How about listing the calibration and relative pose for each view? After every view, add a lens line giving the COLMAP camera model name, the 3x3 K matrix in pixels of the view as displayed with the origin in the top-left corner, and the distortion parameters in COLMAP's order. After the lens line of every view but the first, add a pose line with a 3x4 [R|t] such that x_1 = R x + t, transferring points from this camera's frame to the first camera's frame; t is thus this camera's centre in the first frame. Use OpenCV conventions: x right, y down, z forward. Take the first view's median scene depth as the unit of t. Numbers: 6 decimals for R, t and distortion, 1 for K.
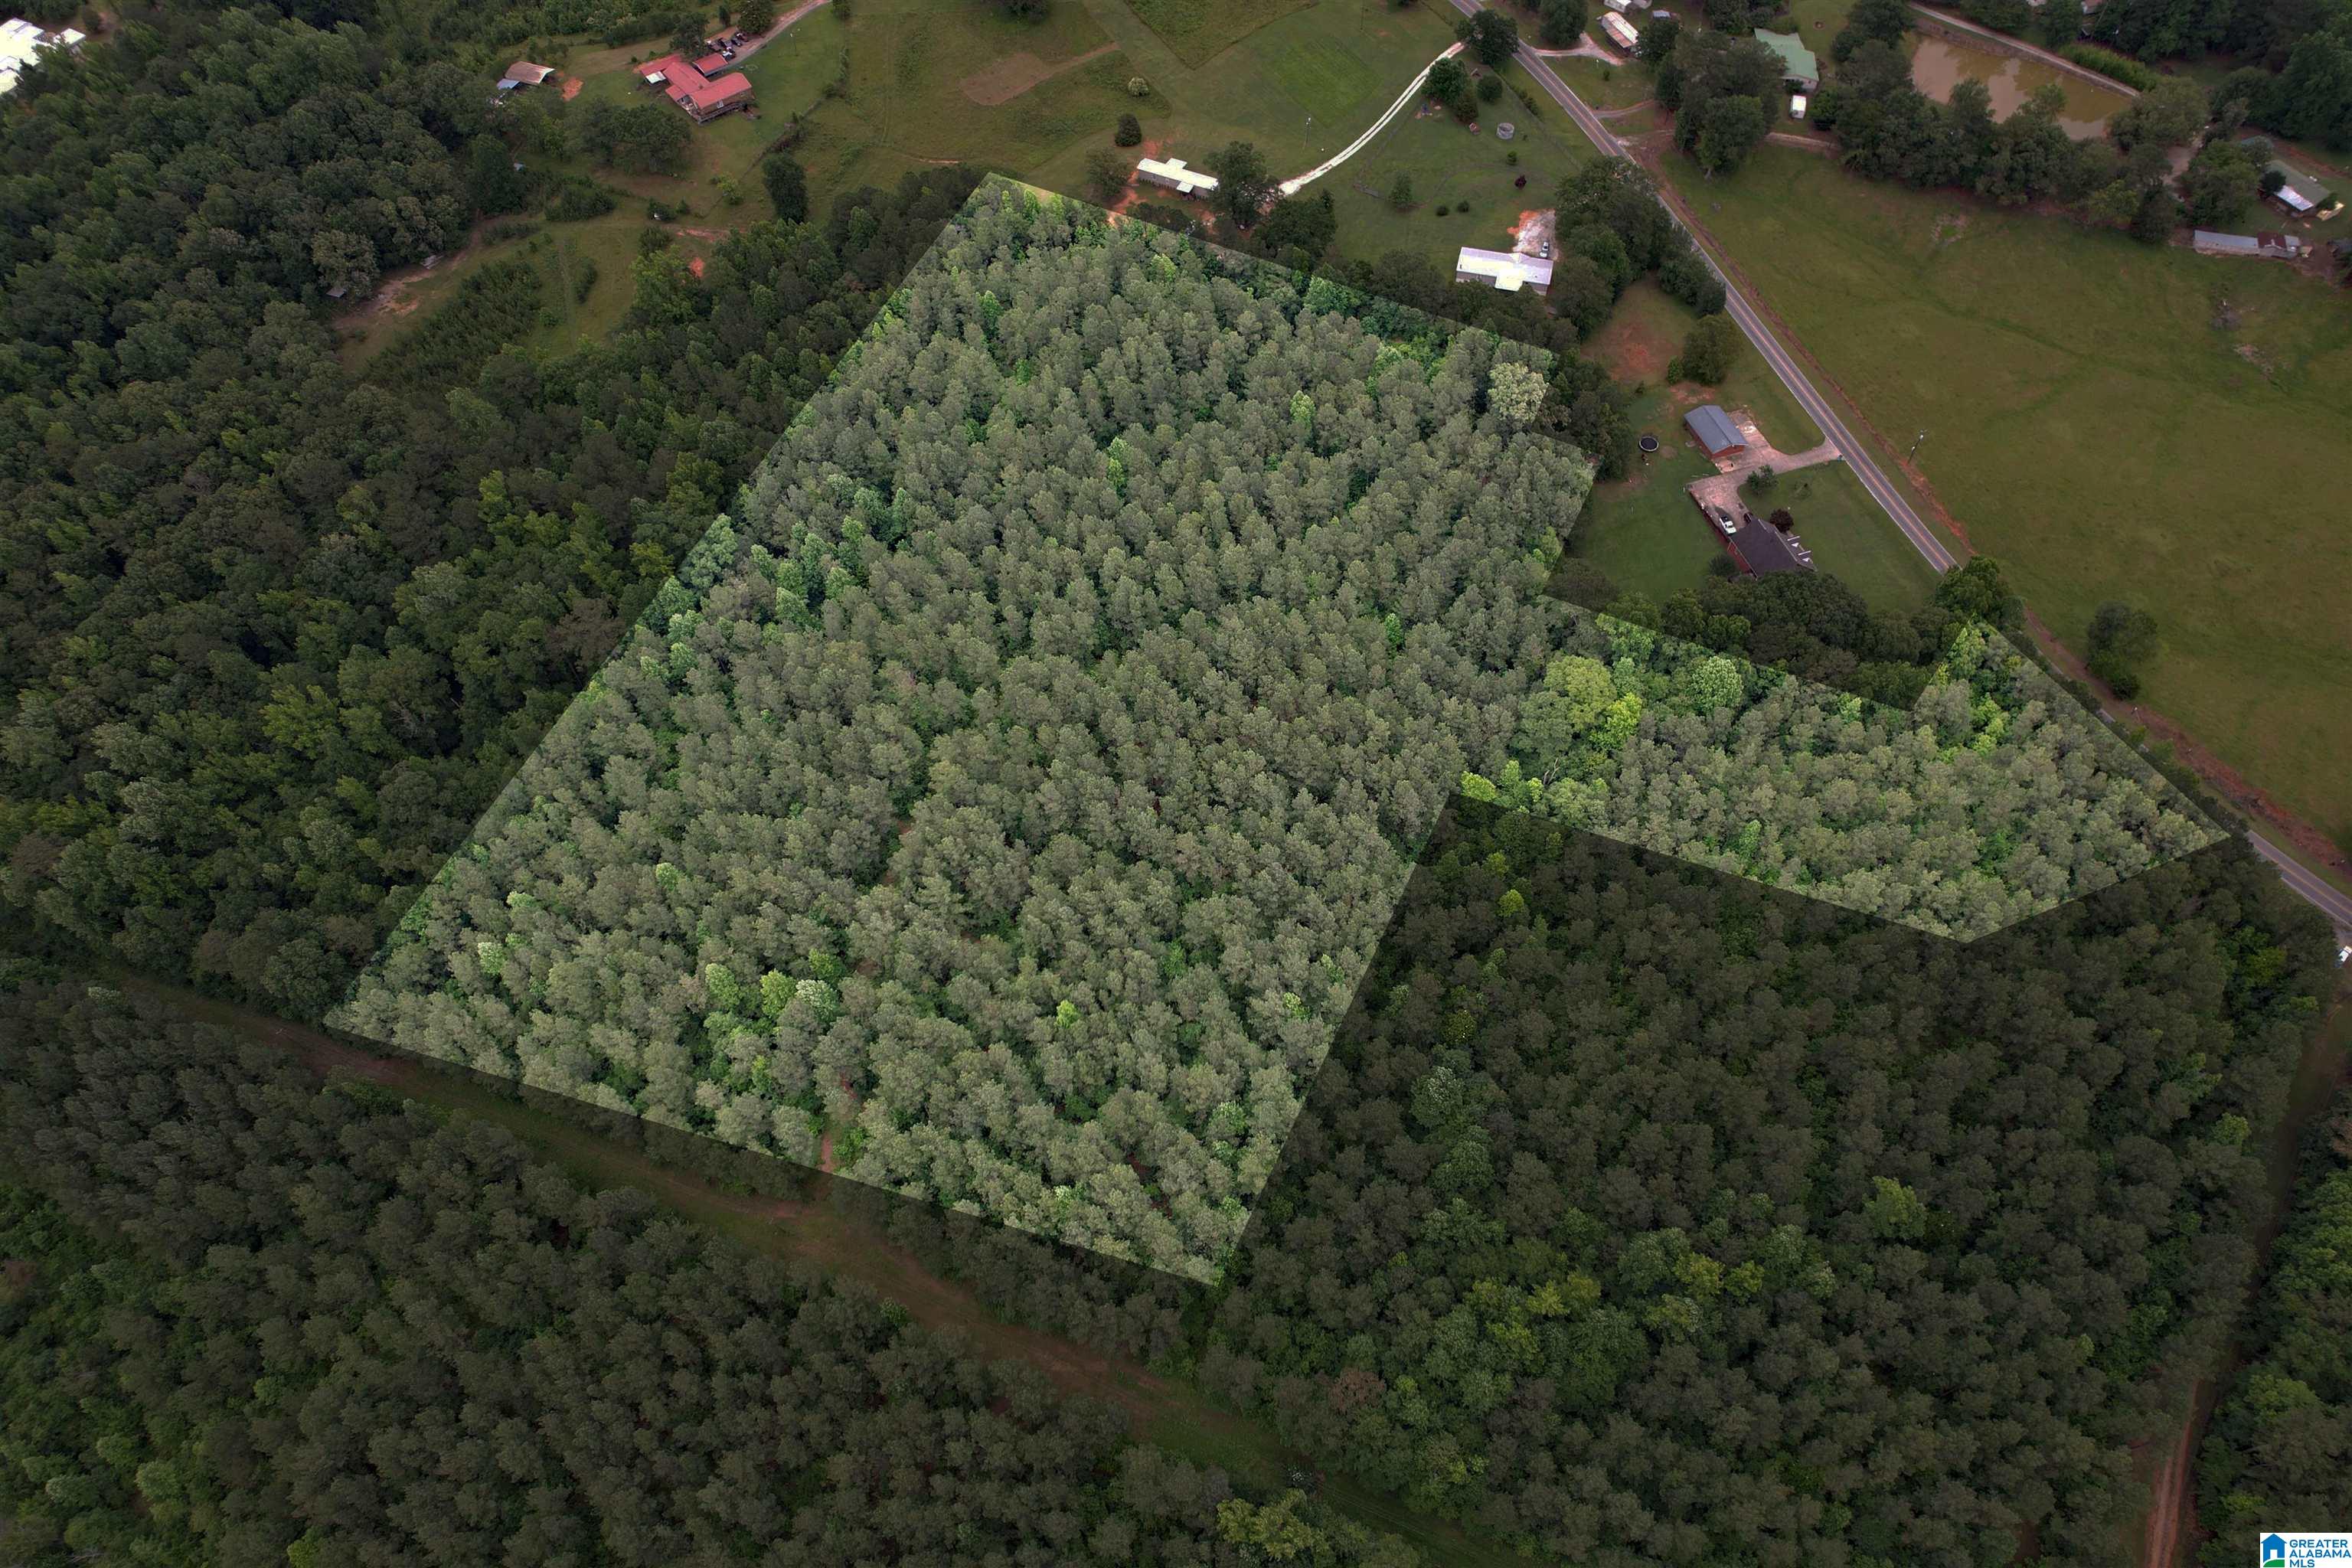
lens RADIAL K [[1506.4, 0, 1185.9], [0, 1506.4, 792.4], [0, 0, 1]] dist [-0.082795, 0.078411]
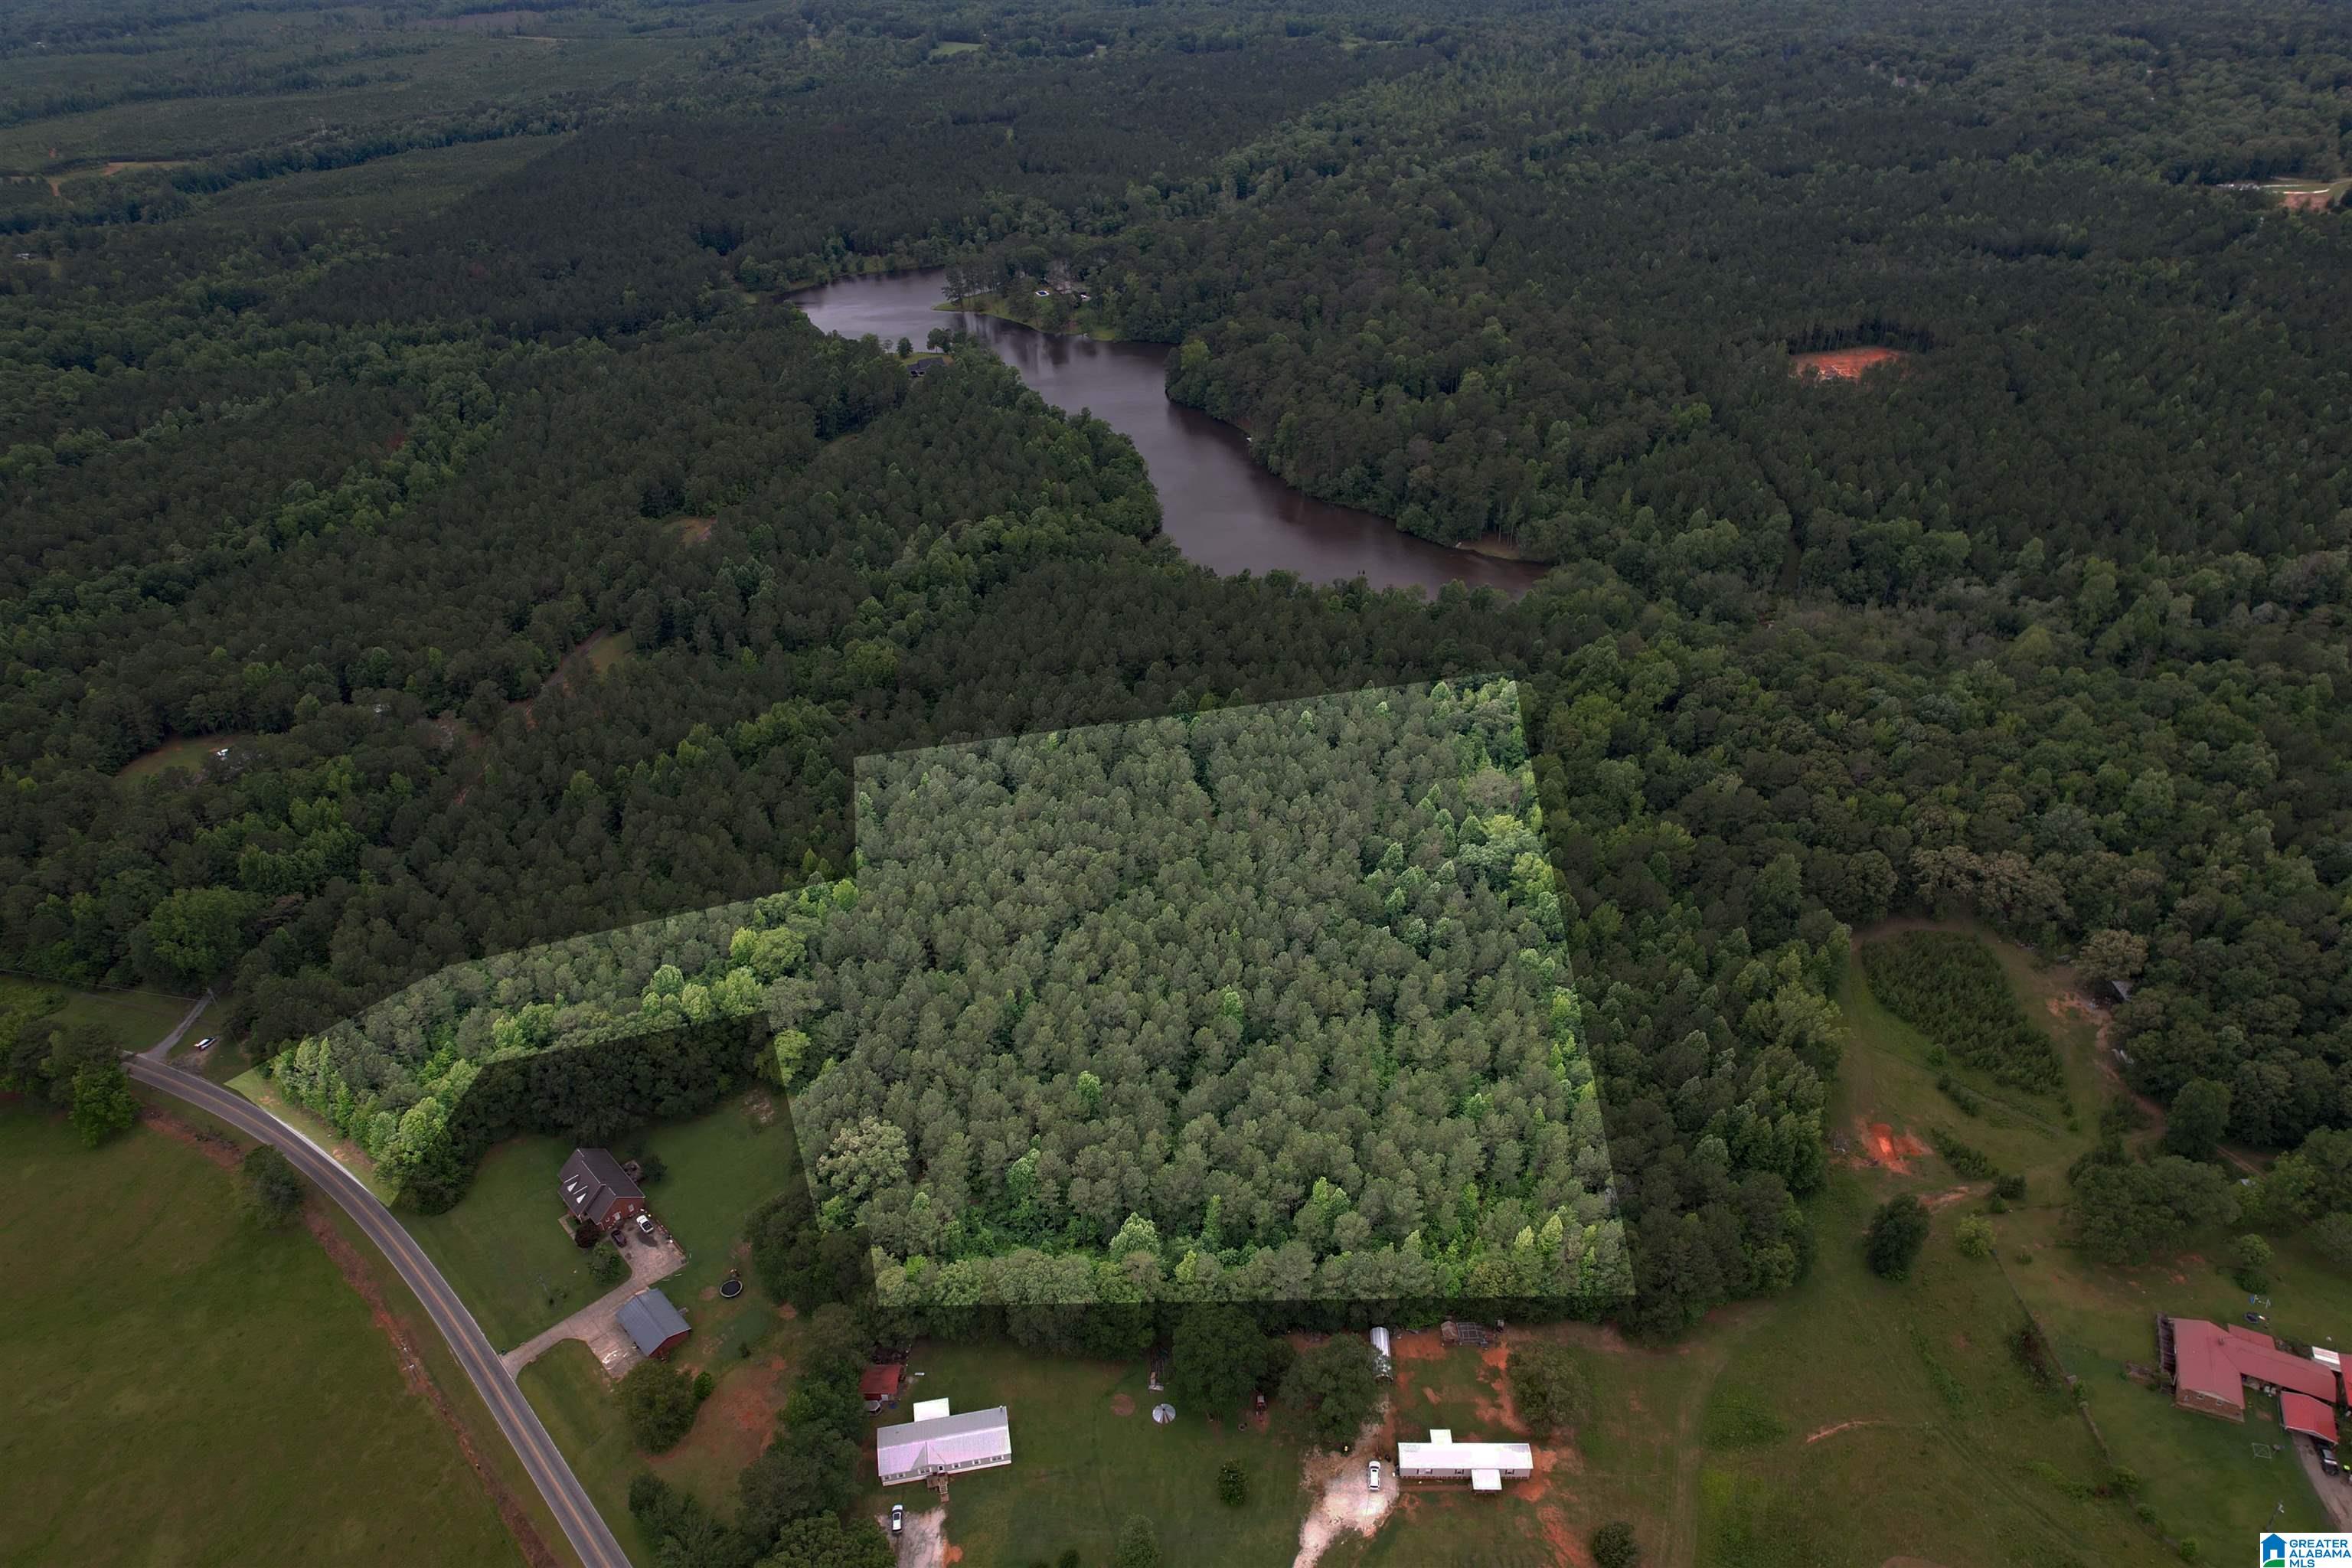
lens RADIAL K [[1506.4, 0, 1185.9], [0, 1506.4, 792.4], [0, 0, 1]] dist [-0.082795, 0.078411]
pose [[-0.902499, 0.266718, -0.338168, 0.285600], [-0.335572, 0.056721, 0.940305, -1.150220], [0.269978, 0.962104, 0.038312, 0.755043]]
